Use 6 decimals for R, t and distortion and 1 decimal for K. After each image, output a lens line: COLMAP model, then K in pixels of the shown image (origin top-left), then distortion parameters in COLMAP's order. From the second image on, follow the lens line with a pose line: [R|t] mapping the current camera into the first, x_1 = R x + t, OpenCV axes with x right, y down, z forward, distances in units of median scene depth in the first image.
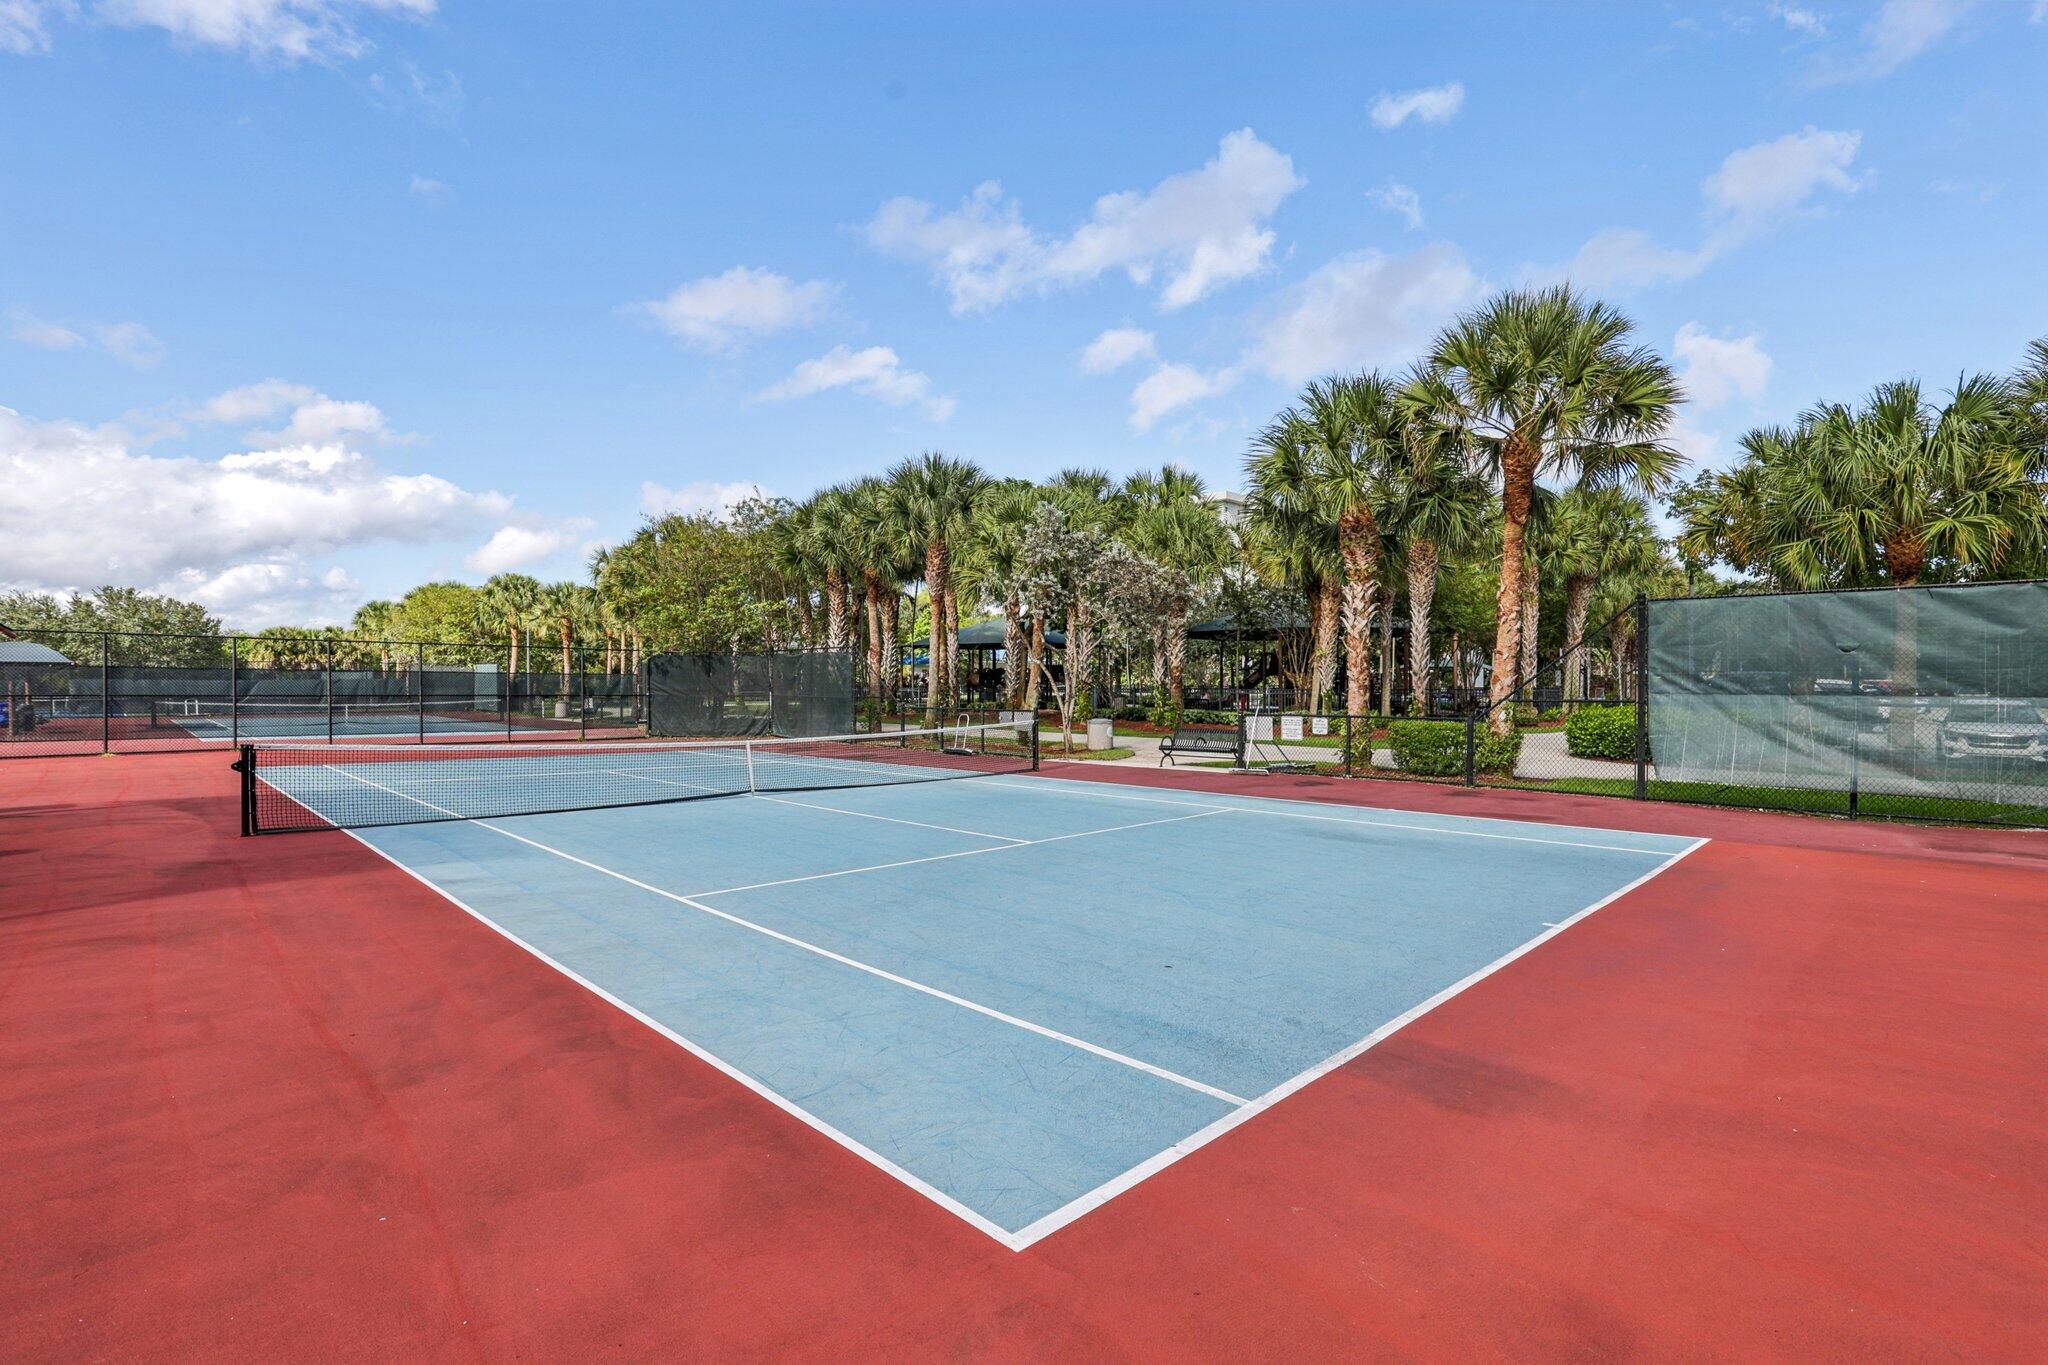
lens RADIAL K [[941.4, 0, 1032.6], [0, 941.4, 684.7], [0, 0, 1]] dist [-0.028300, 0.002232]
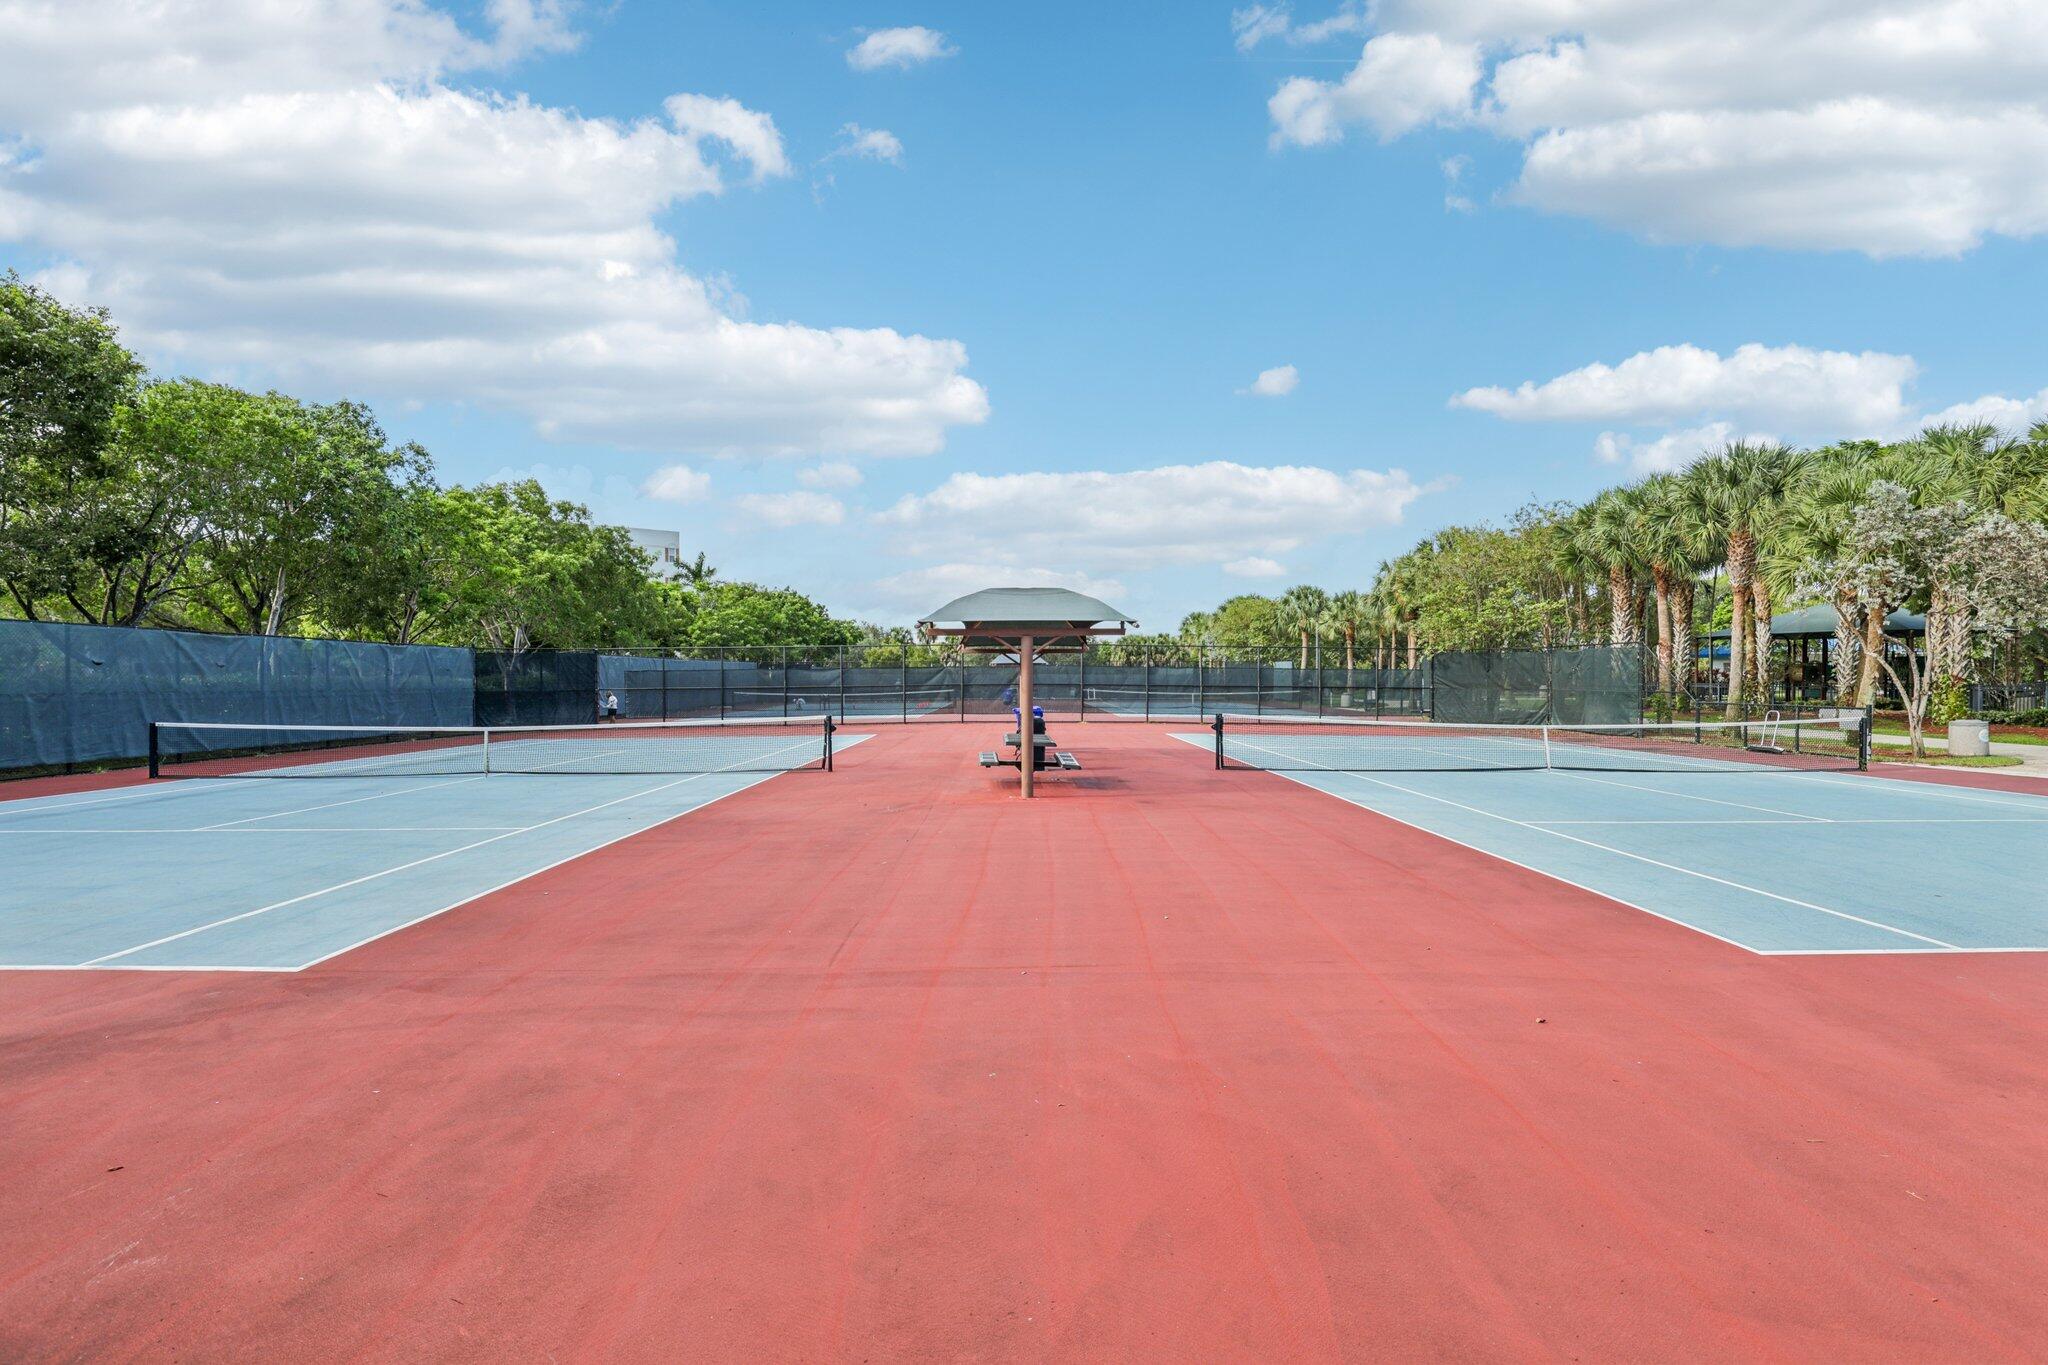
lens RADIAL K [[941.4, 0, 1036.4], [0, 941.4, 683.5], [0, 0, 1]] dist [-0.028300, 0.002232]
pose [[0.727676, 0.006362, -0.685892, 0.021322], [-0.003304, 0.999978, 0.005770, 0.000512], [0.685913, -0.001932, 0.727681, -0.156534]]
